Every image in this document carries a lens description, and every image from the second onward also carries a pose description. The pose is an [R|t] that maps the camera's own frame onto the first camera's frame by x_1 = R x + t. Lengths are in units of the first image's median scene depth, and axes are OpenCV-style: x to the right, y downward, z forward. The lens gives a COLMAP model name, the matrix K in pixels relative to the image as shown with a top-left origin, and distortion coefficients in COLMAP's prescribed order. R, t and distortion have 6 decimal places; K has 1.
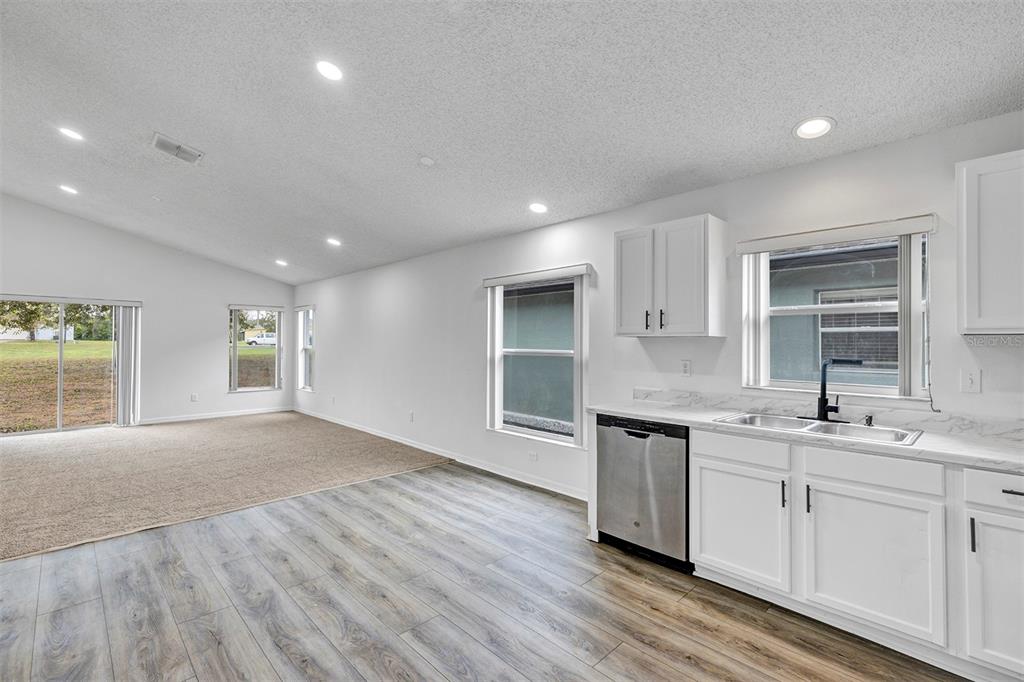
lens RADIAL K [[460.6, 0, 506.4], [0, 460.6, 338.6], [0, 0, 1]] dist [0.009589, 0.000459]
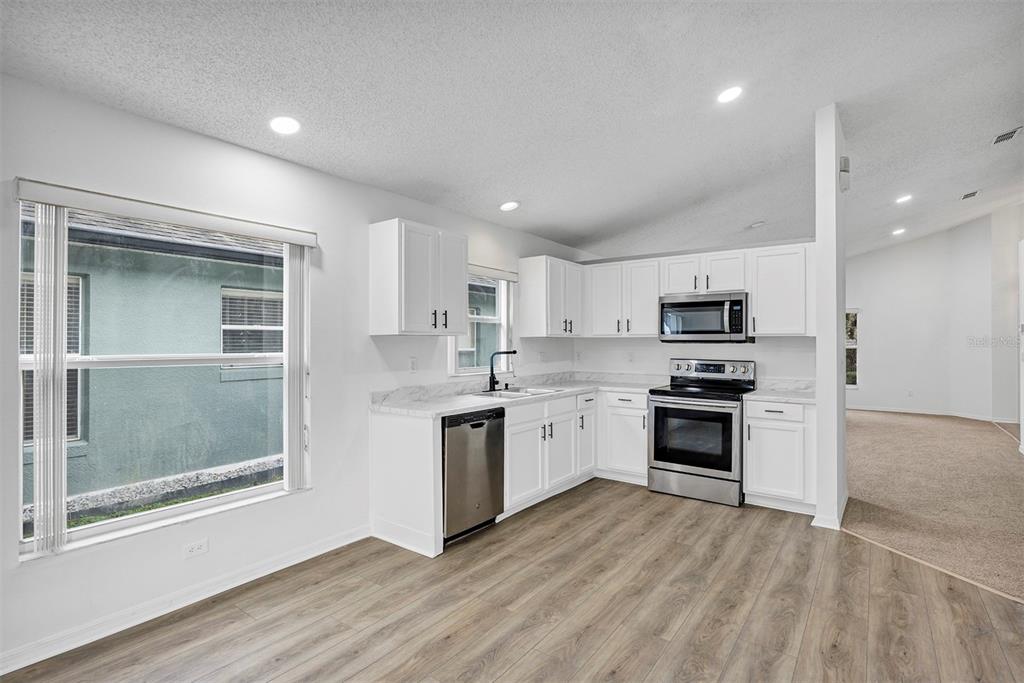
lens RADIAL K [[505.5, 0, 507.4], [0, 505.5, 336.4], [0, 0, 1]] dist [-0.002434, -0.000242]
pose [[-0.172553, 0.005545, 0.984985, -0.946080], [-0.011312, 0.999907, -0.007611, 0.005379], [-0.984935, -0.012455, -0.172475, 1.177183]]
